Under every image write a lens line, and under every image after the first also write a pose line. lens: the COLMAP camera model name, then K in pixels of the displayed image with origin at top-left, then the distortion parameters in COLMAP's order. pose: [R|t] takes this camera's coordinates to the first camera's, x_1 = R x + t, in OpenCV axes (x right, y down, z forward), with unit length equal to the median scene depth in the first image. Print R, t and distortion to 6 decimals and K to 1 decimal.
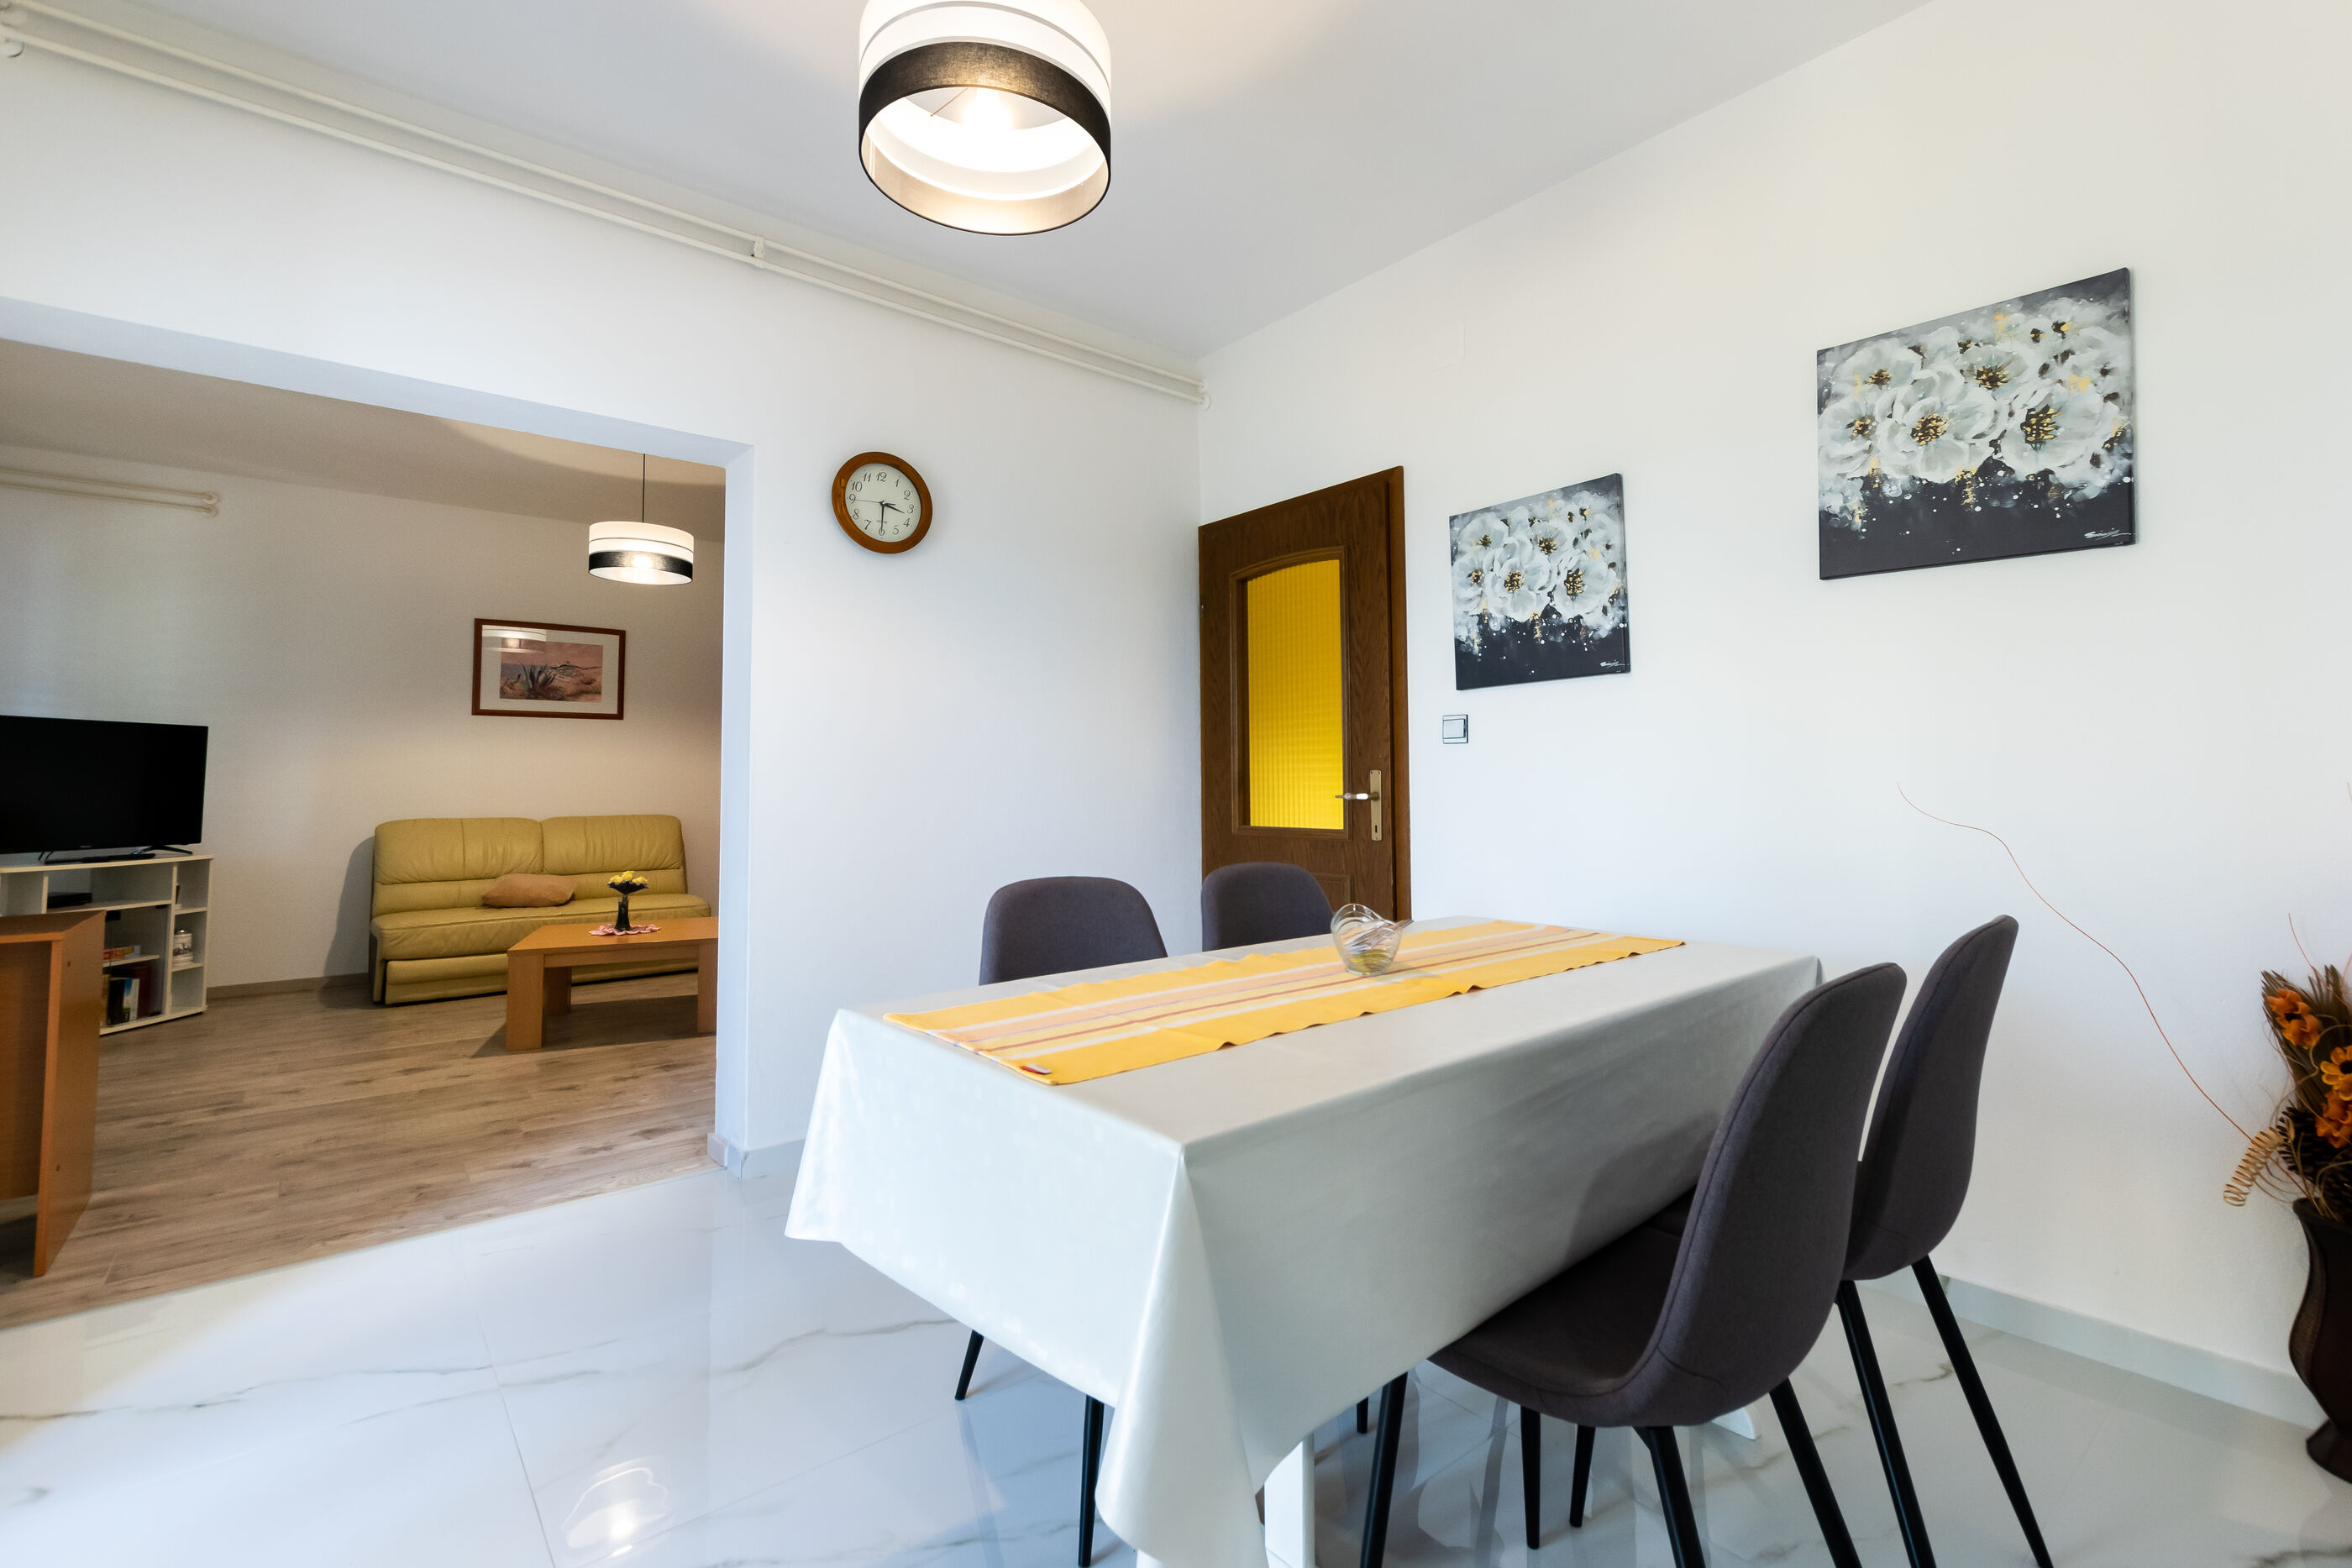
lens RADIAL K [[989.7, 0, 1208.7], [0, 989.7, 735.0], [0, 0, 1]] dist [0.010274, -0.005960]
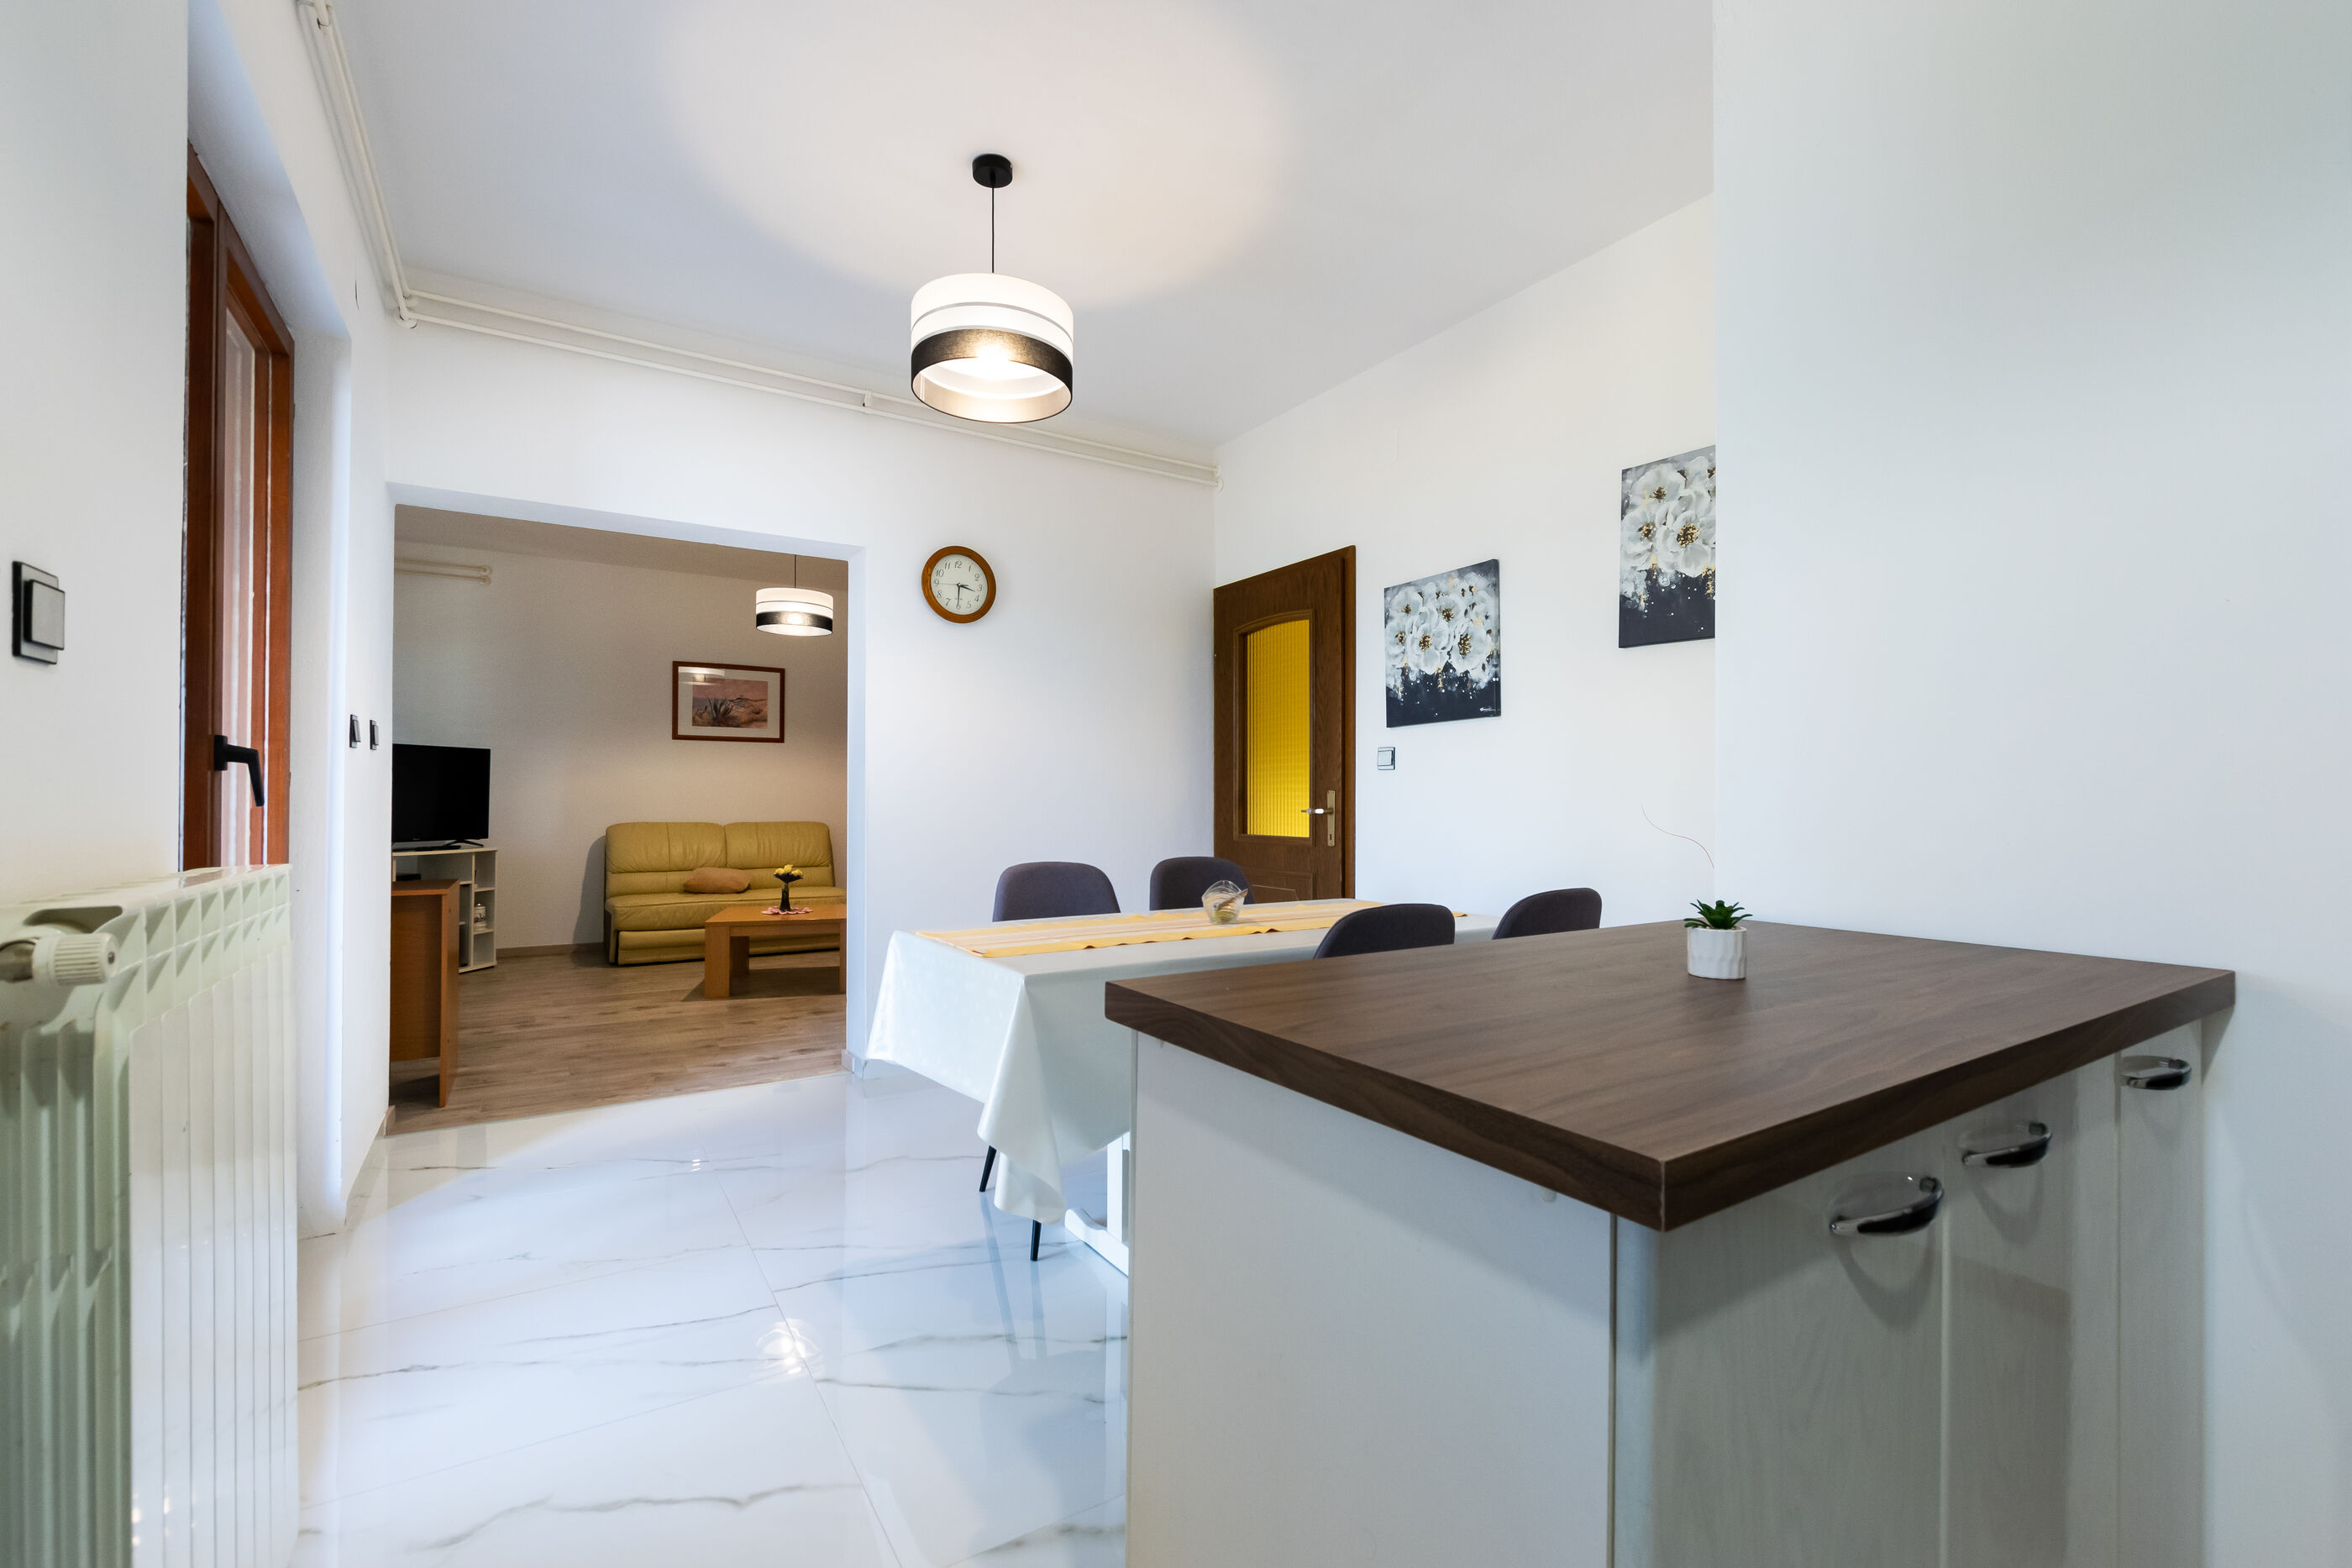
lens RADIAL K [[1003.6, 0, 1167.8], [0, 1003.6, 792.2], [0, 0, 1]] dist [0.000953, -0.000003]
pose [[0.985312, 0.007672, -0.170590, 0.176747], [-0.000555, 0.999129, 0.041726, -0.014755], [0.170761, -0.041019, 0.984458, -0.280507]]
